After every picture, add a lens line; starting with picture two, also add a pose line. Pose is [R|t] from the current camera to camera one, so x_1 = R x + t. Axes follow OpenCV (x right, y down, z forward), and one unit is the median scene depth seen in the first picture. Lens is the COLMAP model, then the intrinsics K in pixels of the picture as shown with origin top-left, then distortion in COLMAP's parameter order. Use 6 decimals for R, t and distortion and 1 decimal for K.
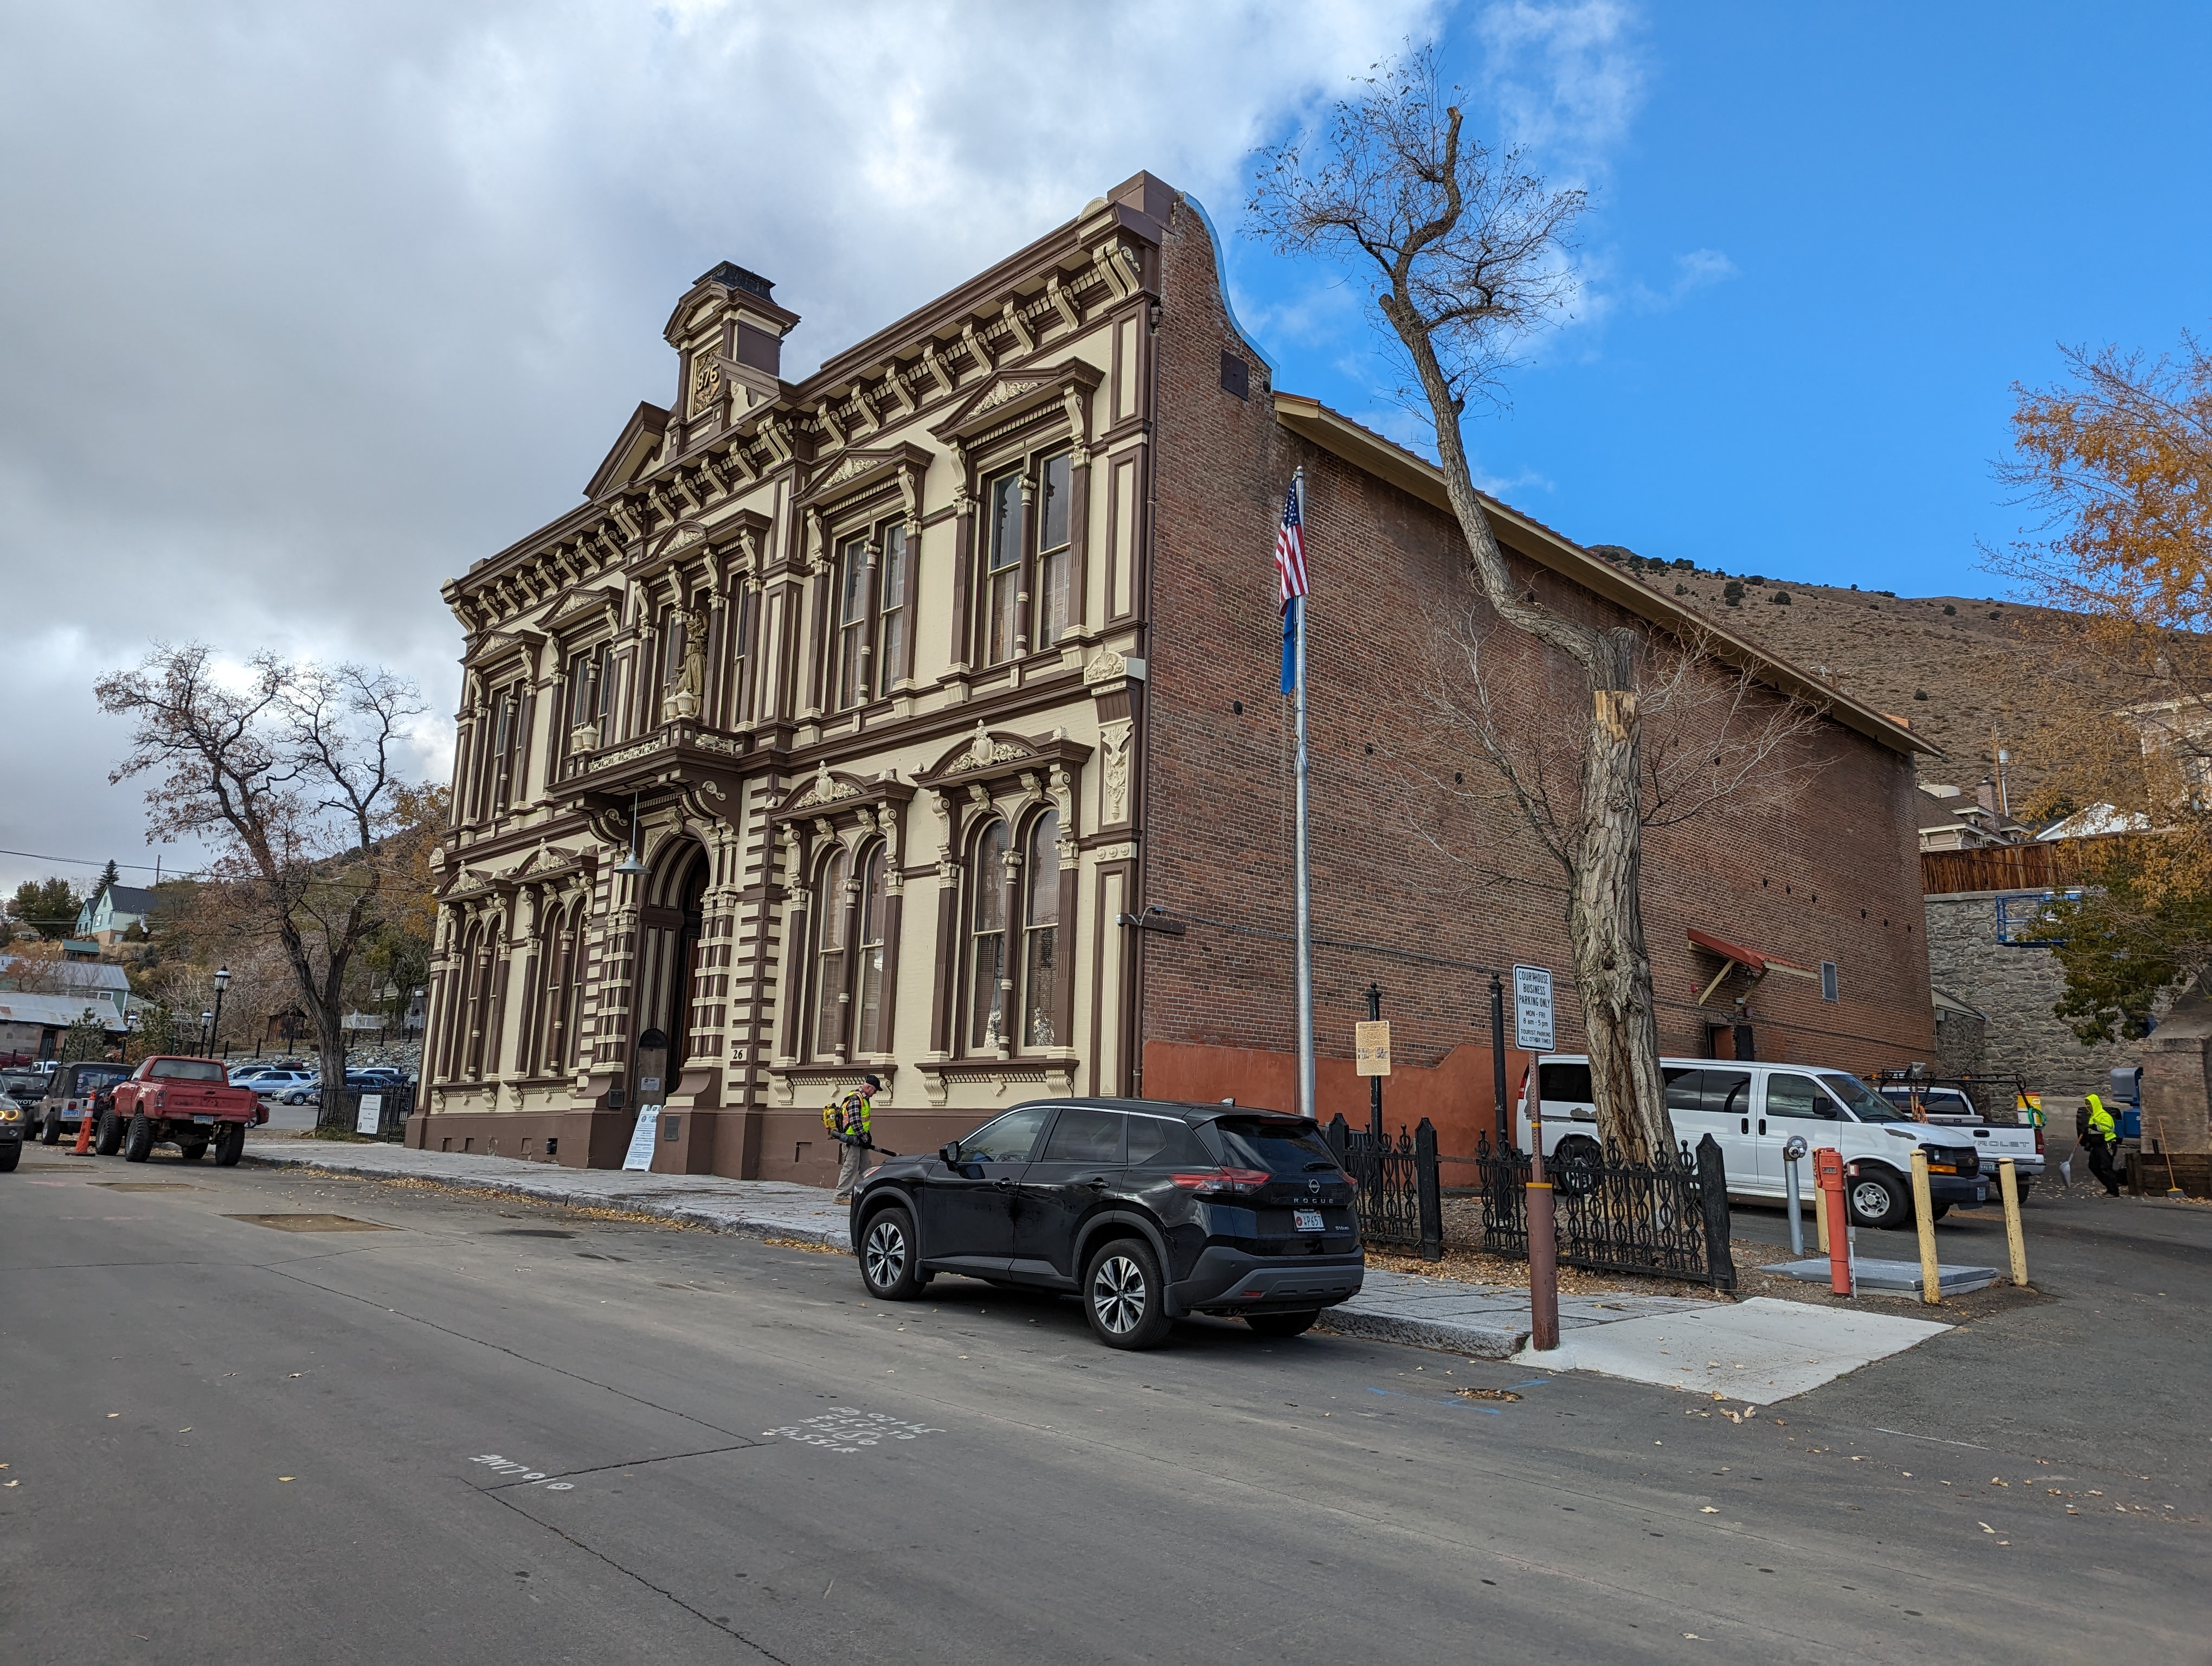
lens RADIAL K [[1543.9, 0, 1104.3], [0, 1543.9, 822.0], [0, 0, 1]] dist [0.009226, 0.000194]
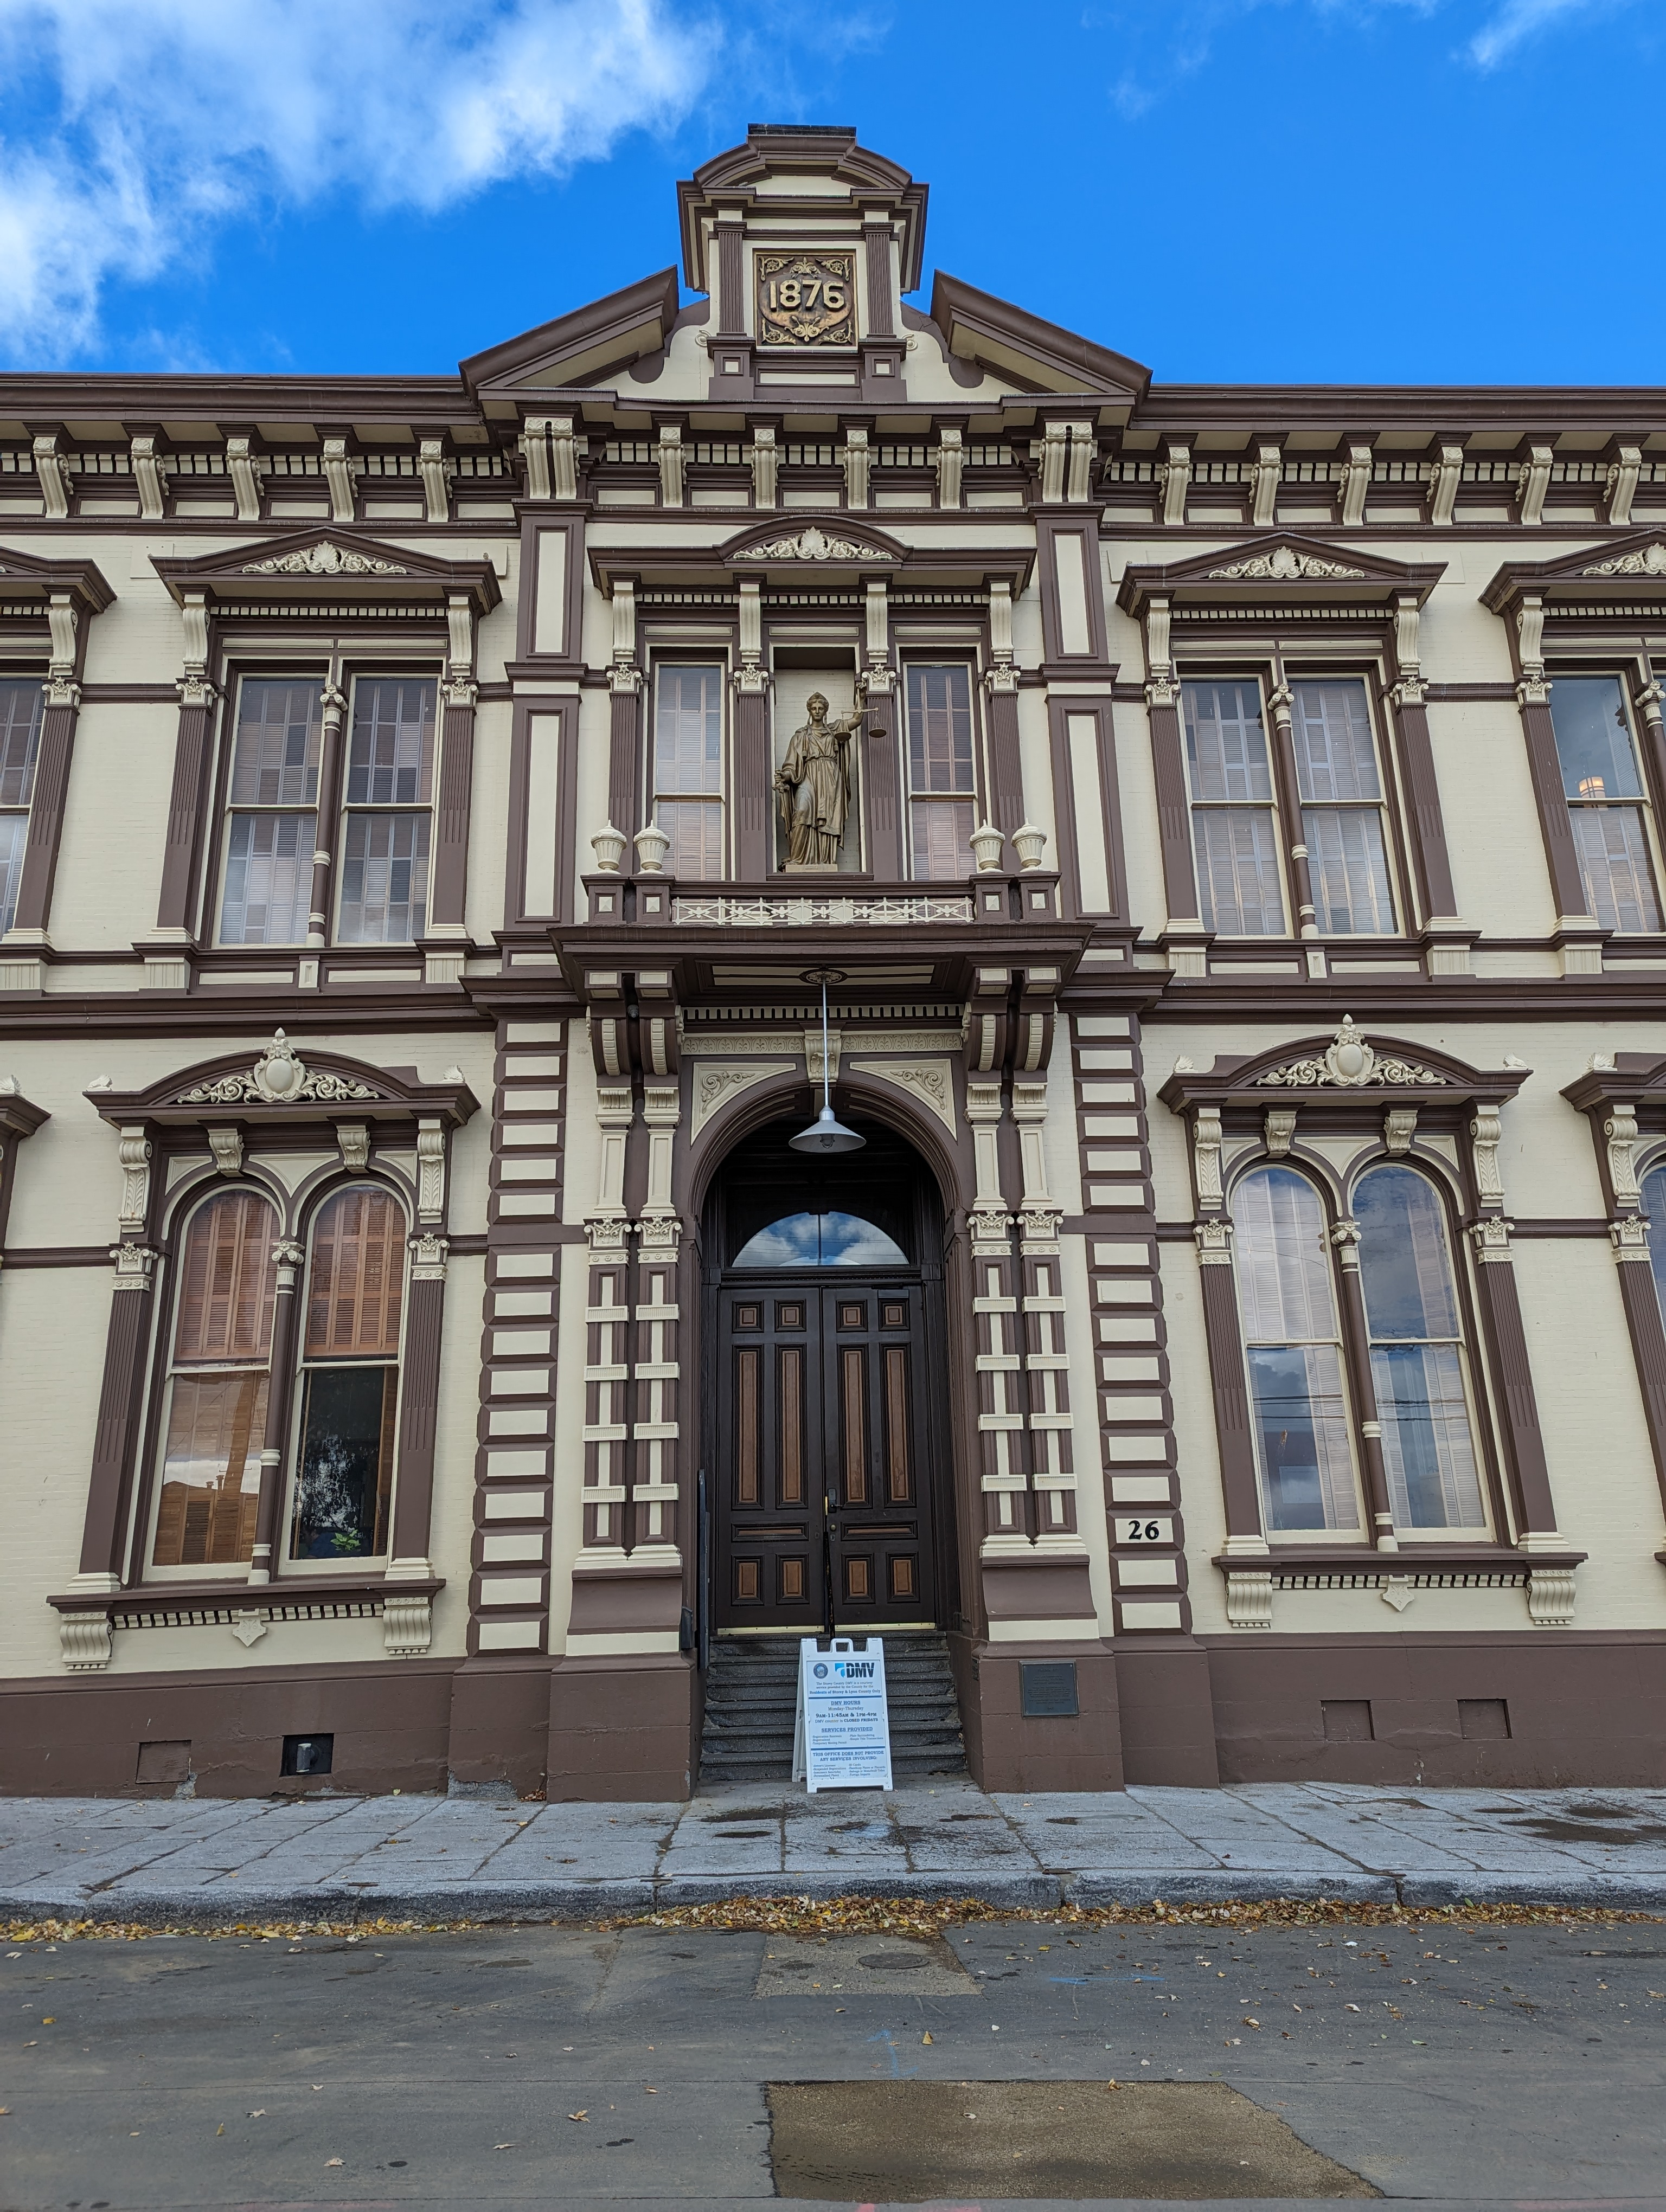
lens RADIAL K [[1614.7, 0, 887.4], [0, 1614.7, 1159.5], [0, 0, 1]] dist [0.006137, -0.002324]
pose [[0.653735, 0.184662, 0.733847, -0.375208], [-0.094814, 0.982114, -0.162672, 0.066942], [-0.750761, 0.036765, 0.659551, 0.376479]]
